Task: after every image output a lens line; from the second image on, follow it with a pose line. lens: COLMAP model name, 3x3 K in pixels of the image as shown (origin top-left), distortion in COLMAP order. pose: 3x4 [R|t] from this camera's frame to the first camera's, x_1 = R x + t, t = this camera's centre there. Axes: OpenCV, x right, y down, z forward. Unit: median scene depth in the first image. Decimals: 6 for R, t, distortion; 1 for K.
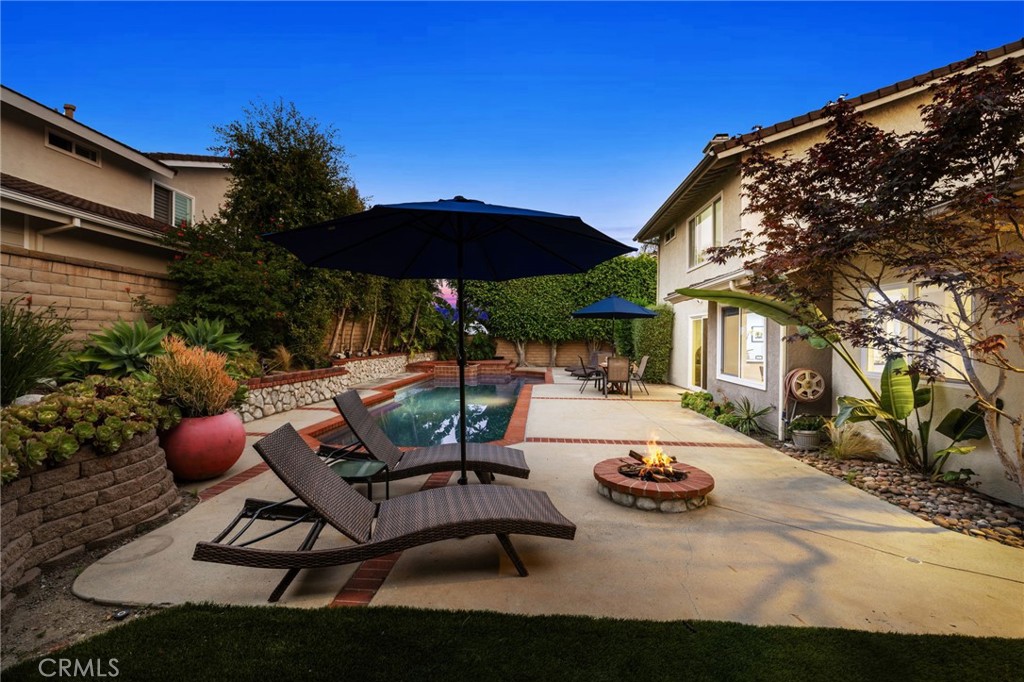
lens RADIAL K [[429.8, 0, 514.7], [0, 429.8, 338.5], [0, 0, 1]] dist [0.001304, 0.000211]
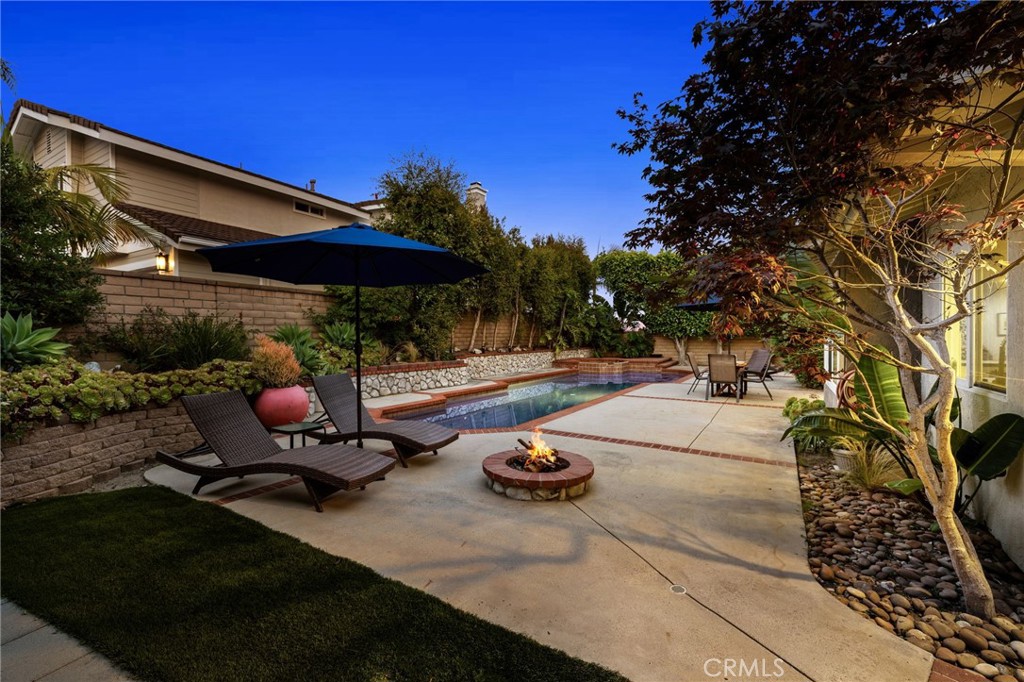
lens RADIAL K [[429.8, 0, 514.7], [0, 429.8, 338.5], [0, 0, 1]] dist [0.001304, 0.000211]
pose [[0.880446, -0.007653, -0.474085, 0.372629], [0.009582, 0.999953, 0.001653, 0.007296], [0.474050, -0.005998, 0.880477, 0.039537]]
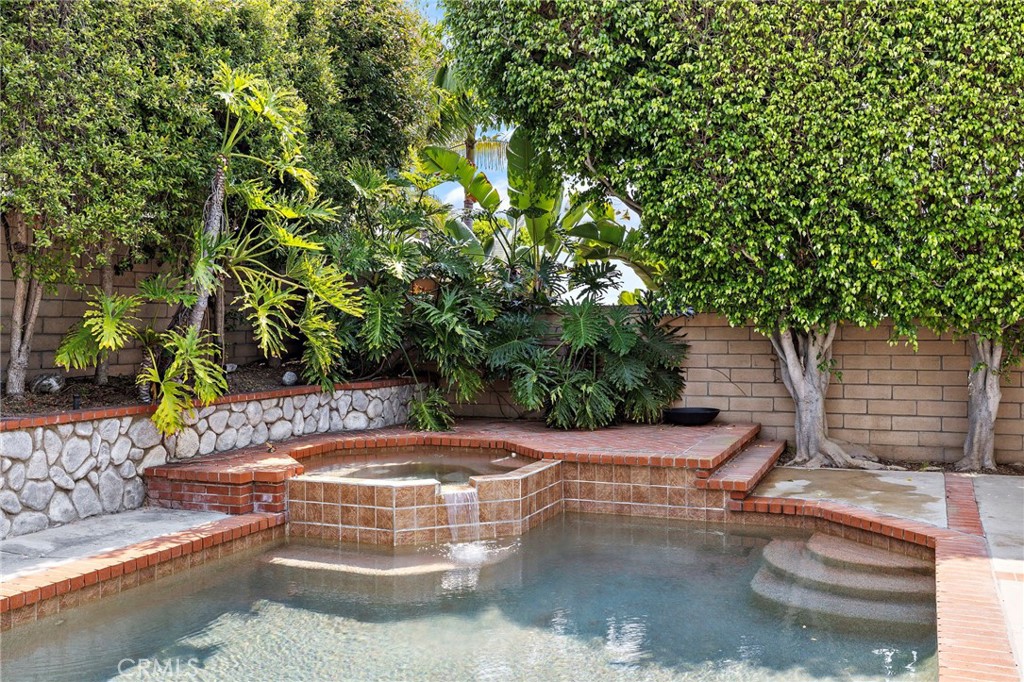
lens RADIAL K [[984.4, 0, 498.0], [0, 984.4, 337.3], [0, 0, 1]] dist [-0.003499, -0.001168]
pose [[0.940035, -0.006822, -0.341011, 0.099619], [0.012021, 0.999841, 0.013134, -0.000019], [0.340867, -0.016446, 0.939968, 1.403590]]
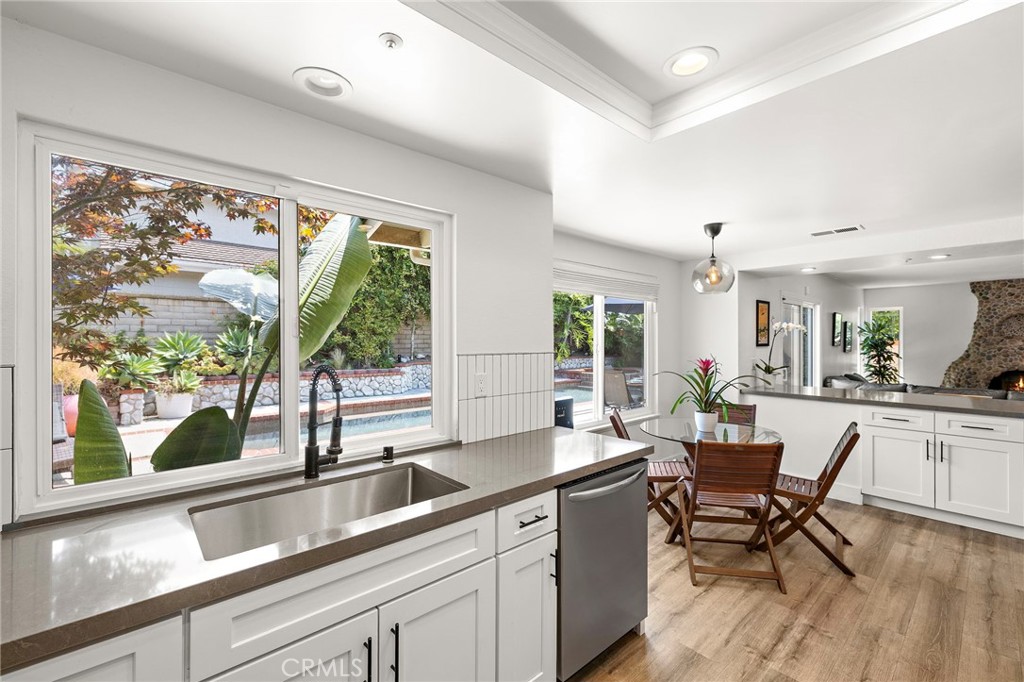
lens RADIAL K [[429.8, 0, 514.7], [0, 429.8, 338.5], [0, 0, 1]] dist [0.001304, 0.000211]
pose [[0.716465, -0.012283, -0.697515, 0.777574], [0.005979, 0.999916, -0.011467, 0.003981], [0.697598, 0.004046, 0.716478, 0.539925]]
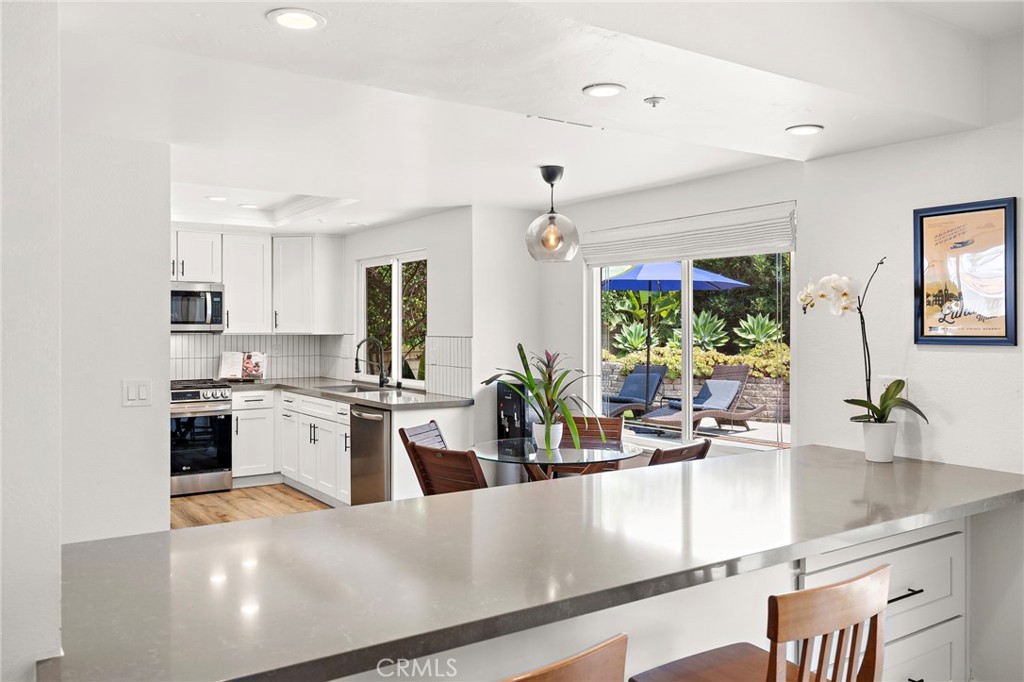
lens RADIAL K [[817.3, 0, 512.9], [0, 817.3, 324.7], [0, 0, 1]] dist [0.001253, -0.000118]
pose [[-0.785466, -0.009215, -0.618837, 0.993644], [-0.006372, 0.999957, -0.006803, 0.004644], [0.618872, -0.001400, -0.785490, 1.376983]]
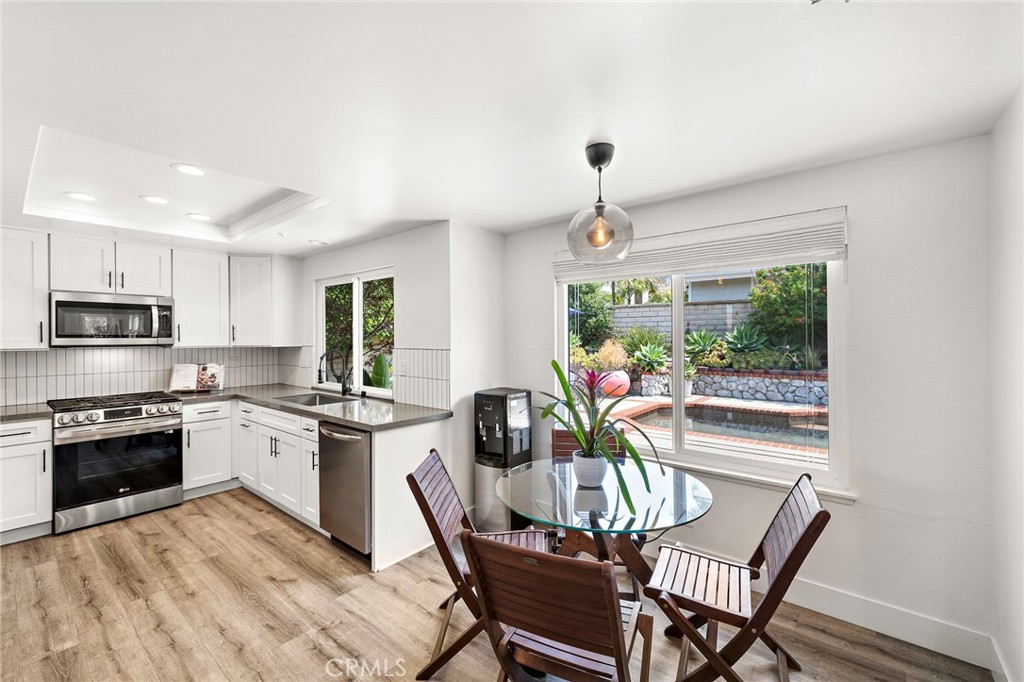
lens RADIAL K [[429.8, 0, 514.7], [0, 429.8, 338.5], [0, 0, 1]] dist [0.001304, 0.000211]
pose [[-0.581849, -0.004724, -0.813283, 0.855176], [-0.001342, 0.999987, -0.004848, 0.002646], [0.813296, -0.001729, -0.581848, 1.060011]]
